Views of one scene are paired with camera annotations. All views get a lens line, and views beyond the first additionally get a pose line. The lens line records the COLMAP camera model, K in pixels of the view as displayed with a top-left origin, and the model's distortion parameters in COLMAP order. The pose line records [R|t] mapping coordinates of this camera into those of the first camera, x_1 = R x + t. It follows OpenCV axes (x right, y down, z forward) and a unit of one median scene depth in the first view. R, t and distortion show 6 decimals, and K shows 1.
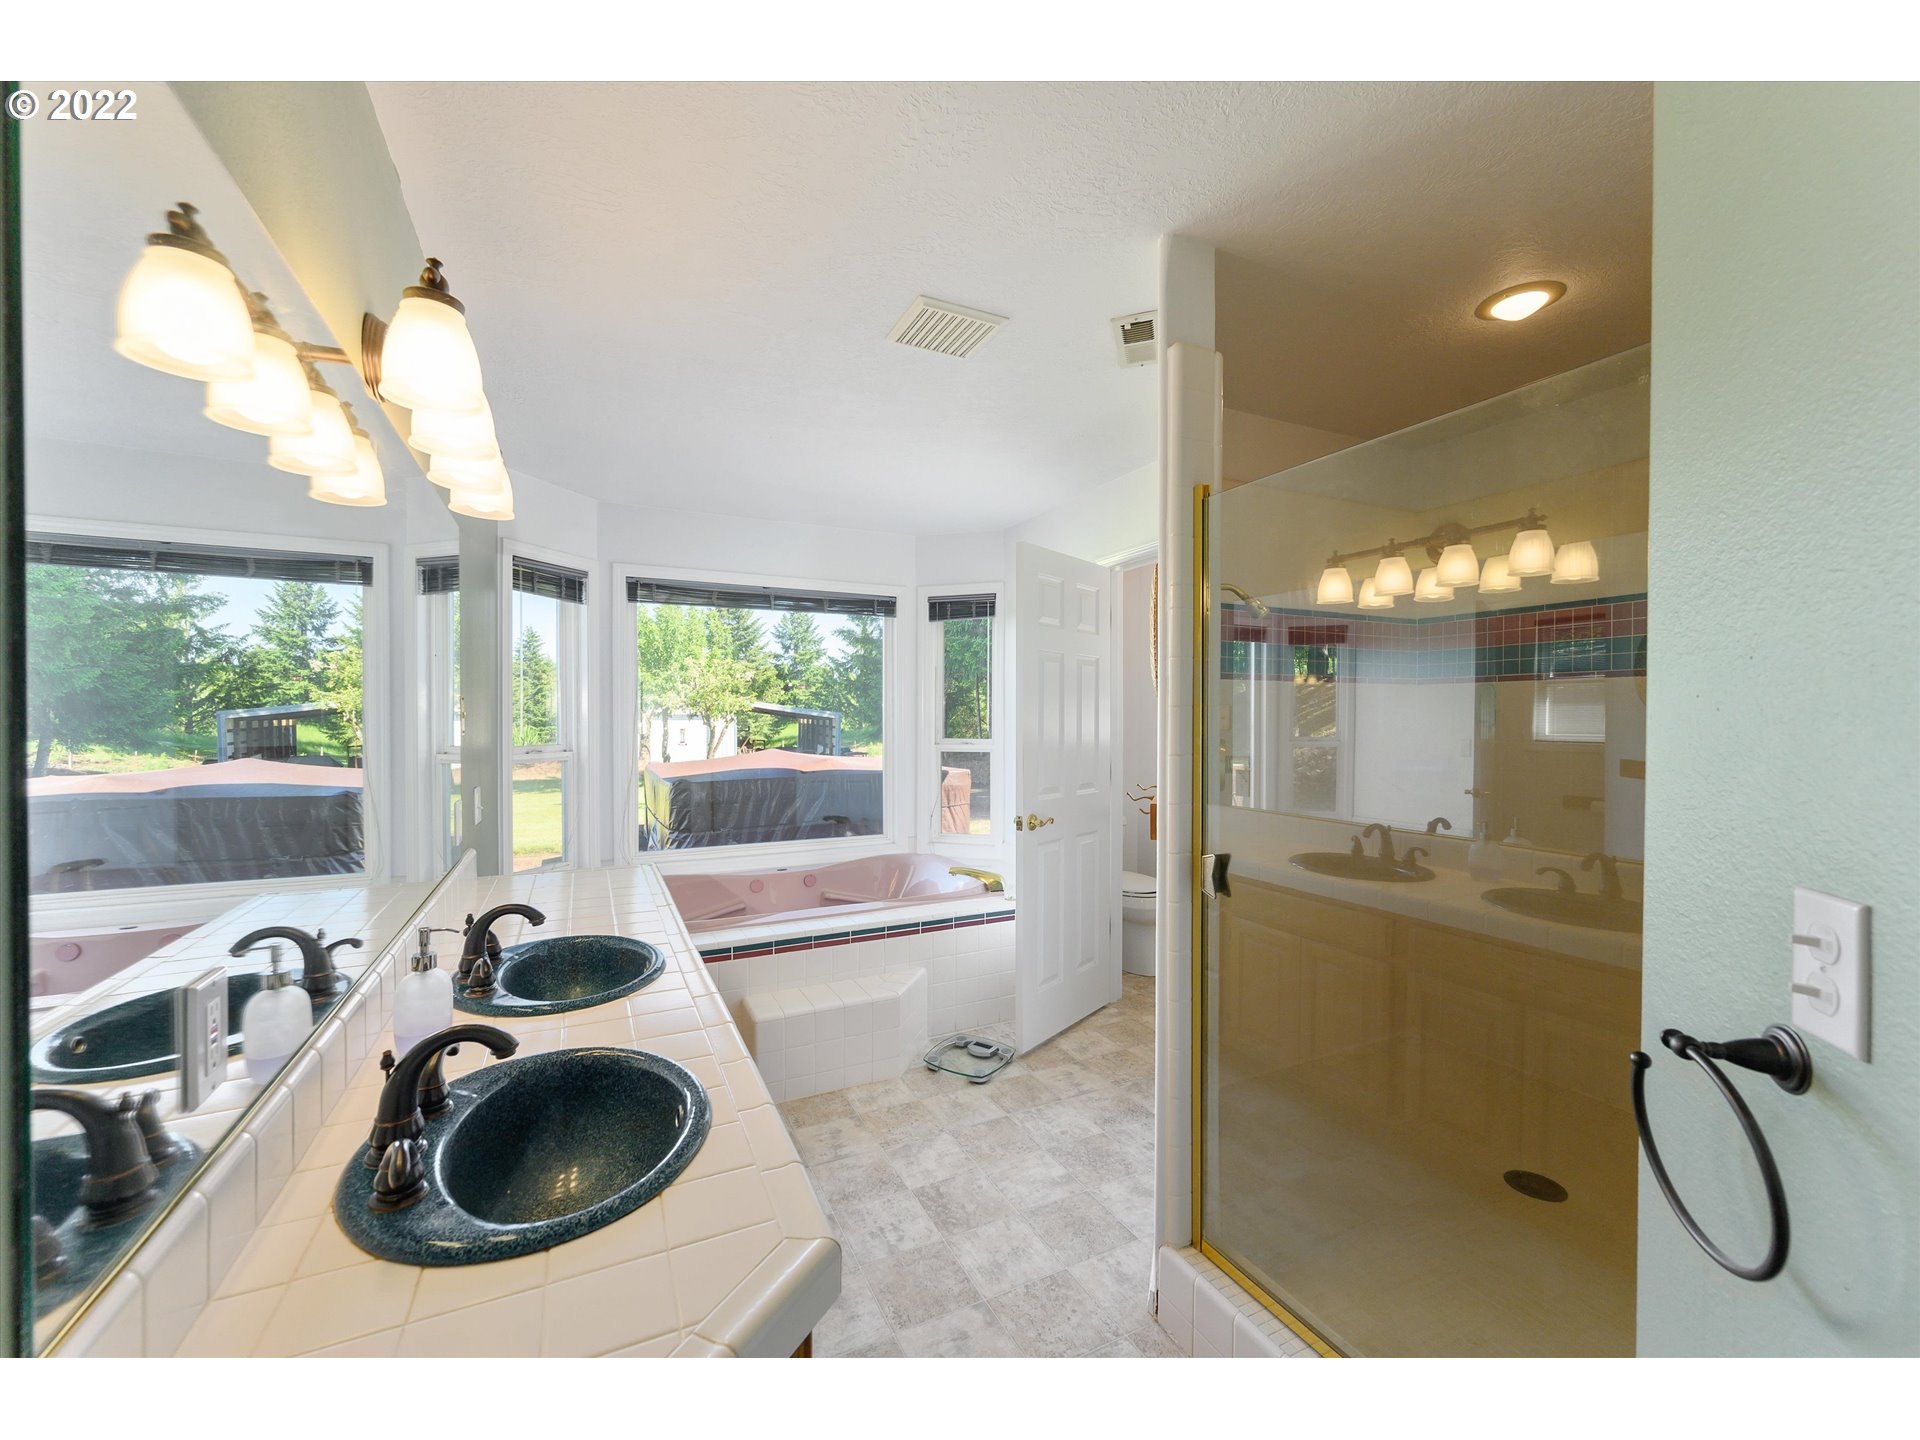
lens RADIAL K [[774.2, 0, 977.1], [0, 774.2, 723.8], [0, 0, 1]] dist [-0.000596, -0.000010]
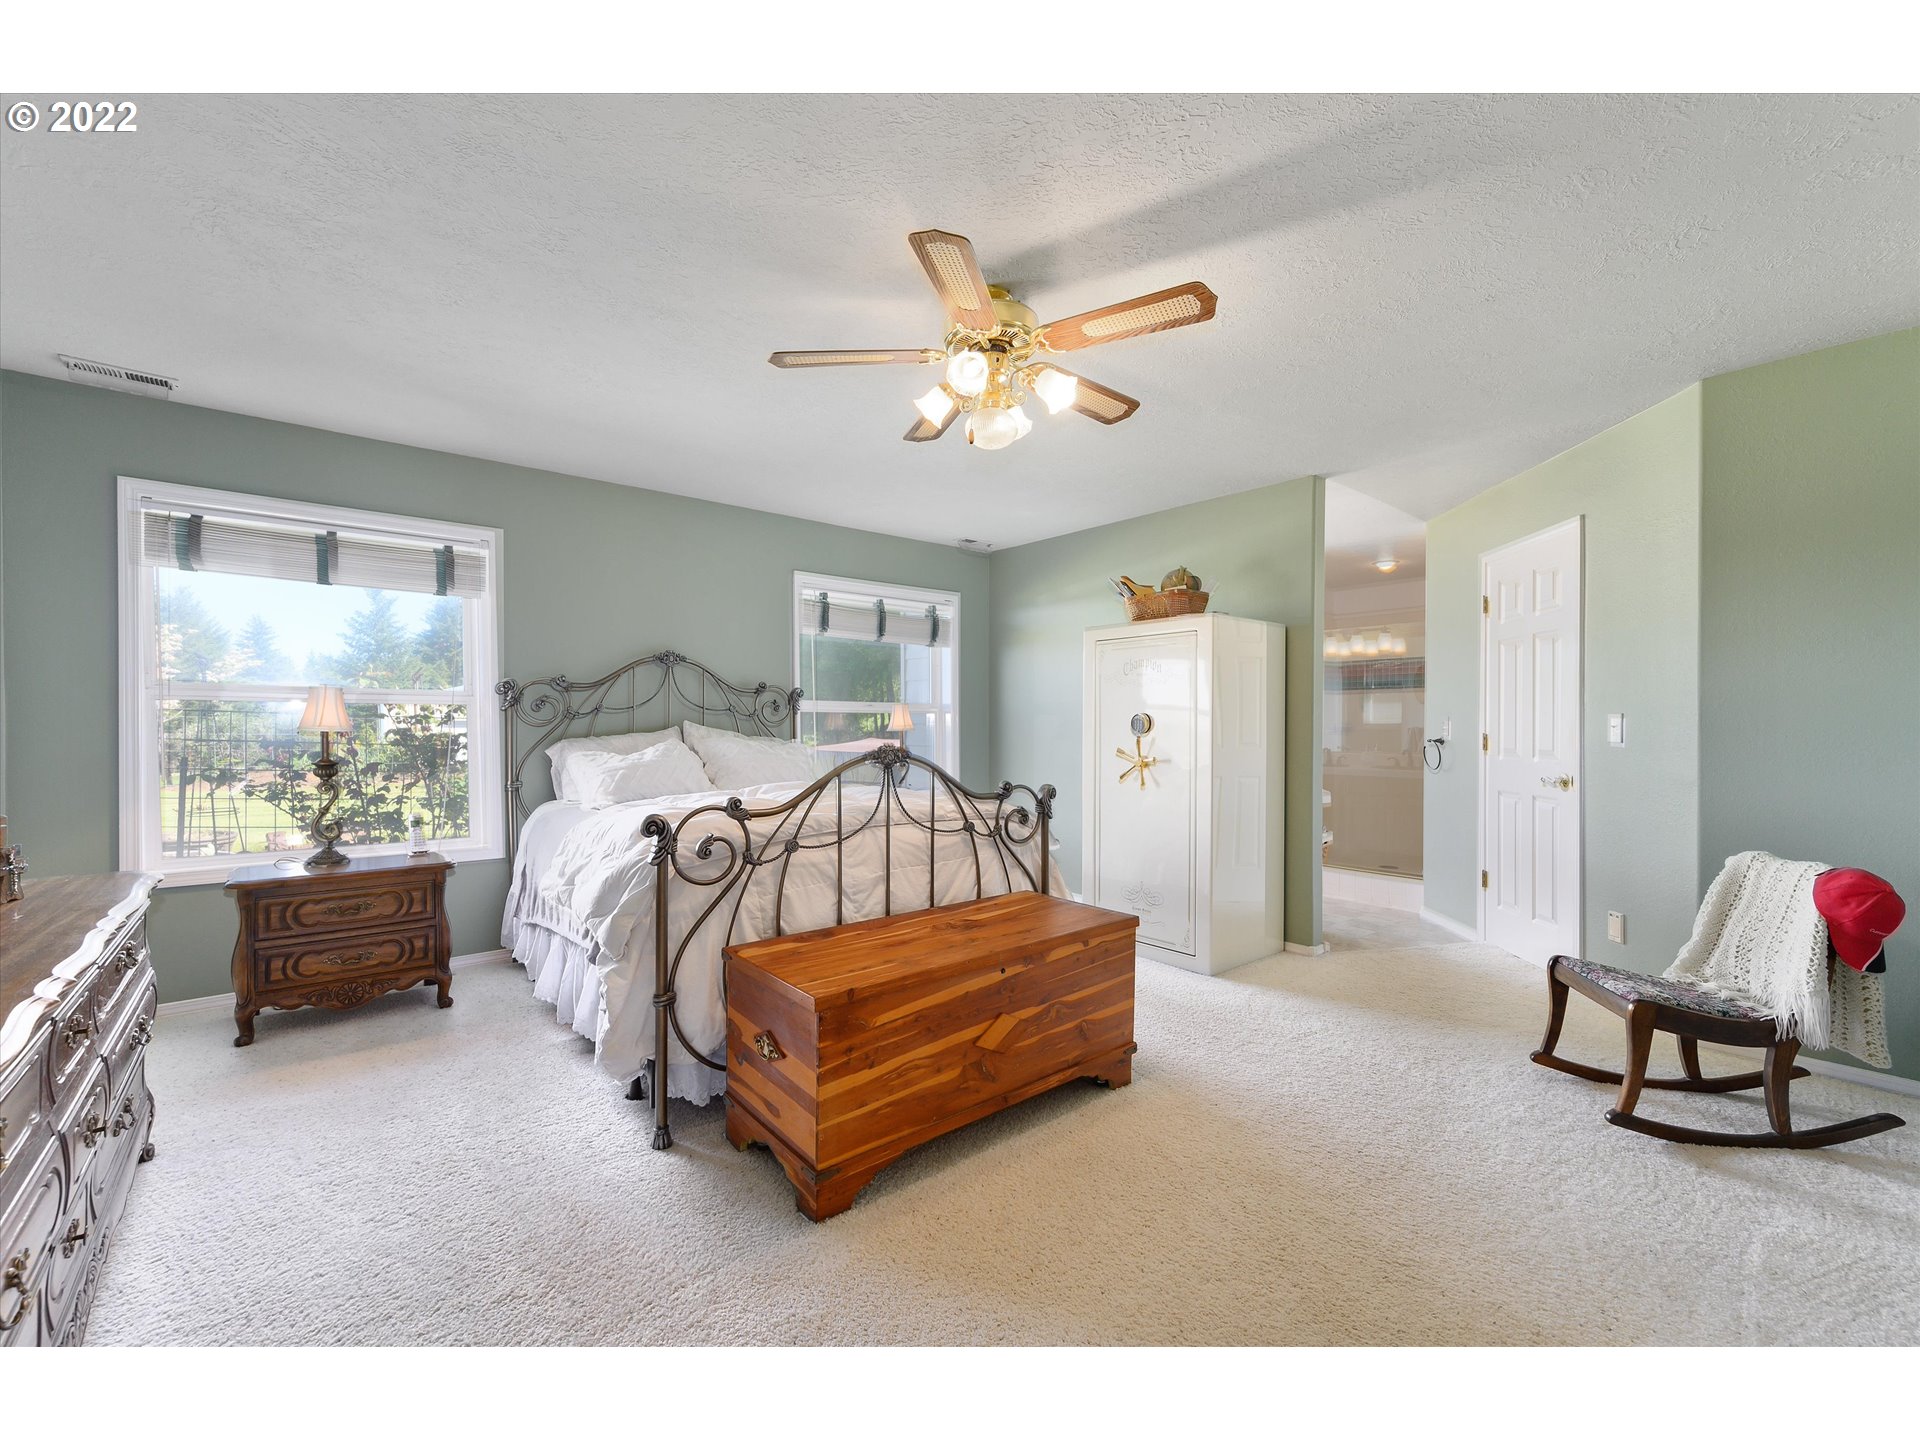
lens RADIAL K [[774.2, 0, 977.1], [0, 774.2, 723.8], [0, 0, 1]] dist [-0.000596, -0.000010]
pose [[0.980569, 0.003815, 0.196139, -1.359532], [-0.002385, 0.999969, -0.007526, 0.095692], [-0.196162, 0.006912, 0.980547, -1.536697]]
